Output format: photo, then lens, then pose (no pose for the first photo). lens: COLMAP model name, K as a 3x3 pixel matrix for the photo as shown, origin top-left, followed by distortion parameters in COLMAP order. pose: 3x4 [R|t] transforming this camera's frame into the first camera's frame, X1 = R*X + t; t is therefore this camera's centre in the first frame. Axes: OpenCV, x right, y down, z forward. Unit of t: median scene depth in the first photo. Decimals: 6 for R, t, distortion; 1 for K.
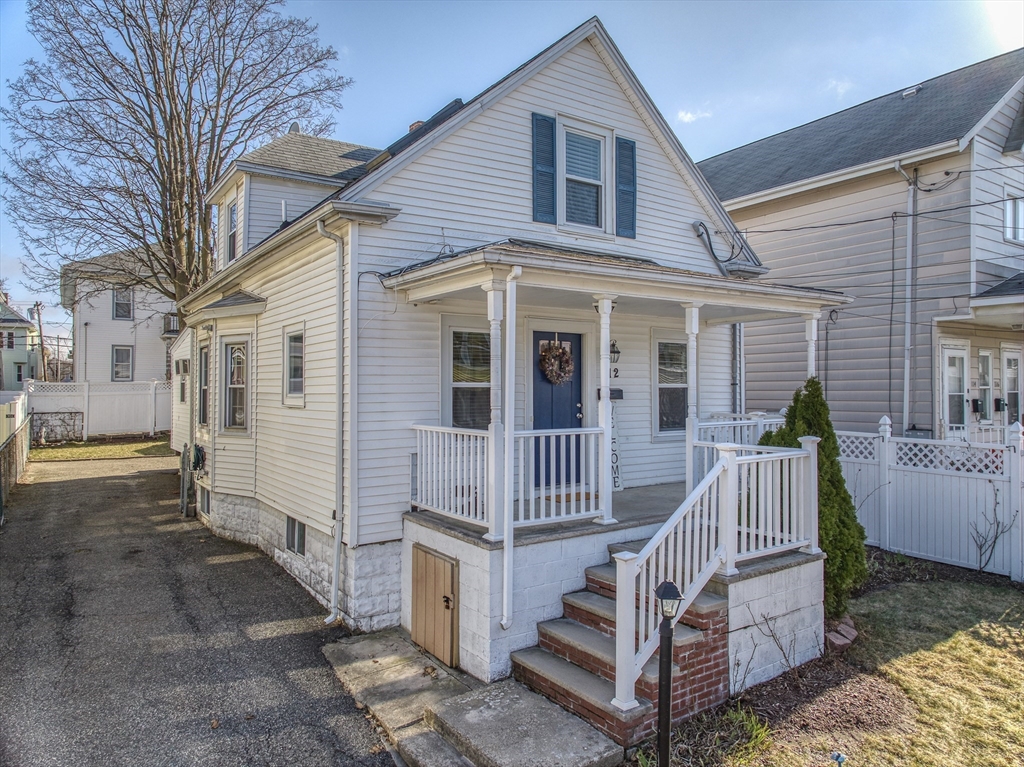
lens RADIAL K [[746.3, 0, 512.0], [0, 746.3, 383.5], [0, 0, 1]] dist [0.040427, -0.048086]
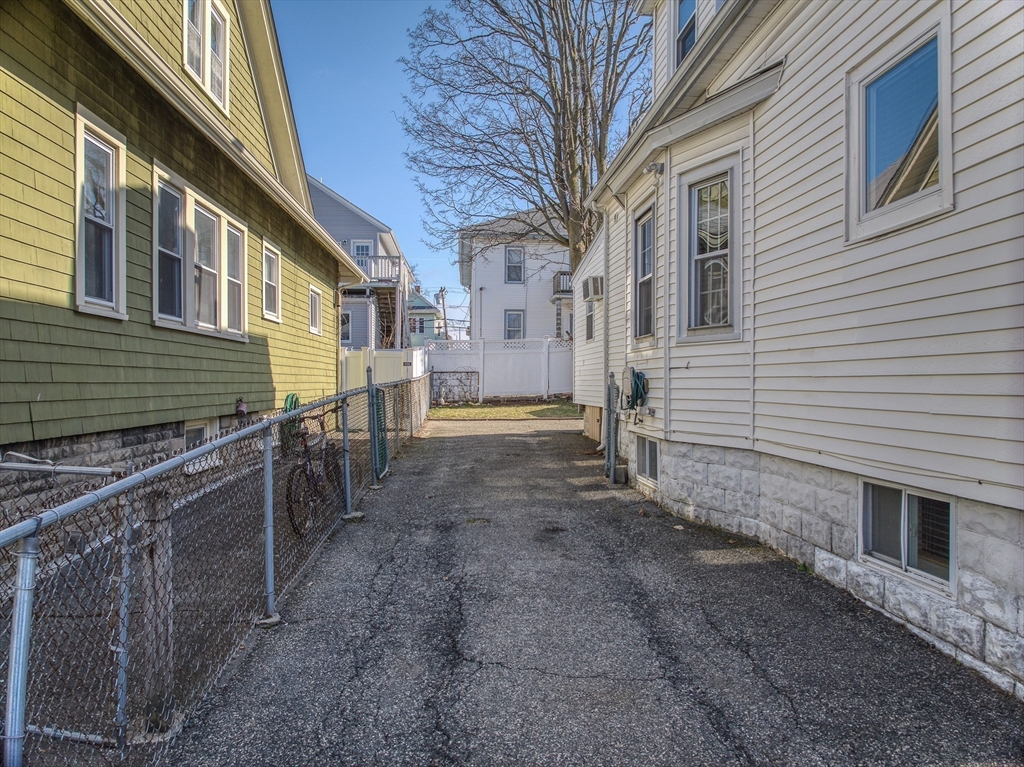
lens RADIAL K [[758.4, 0, 512.0], [0, 758.4, 383.5], [0, 0, 1]] dist [-0.008421, -0.003658]
pose [[0.889318, 0.000368, -0.457289, -0.222972], [0.005424, 0.999921, 0.011354, 0.087535], [0.457257, -0.012577, 0.889246, 0.393270]]
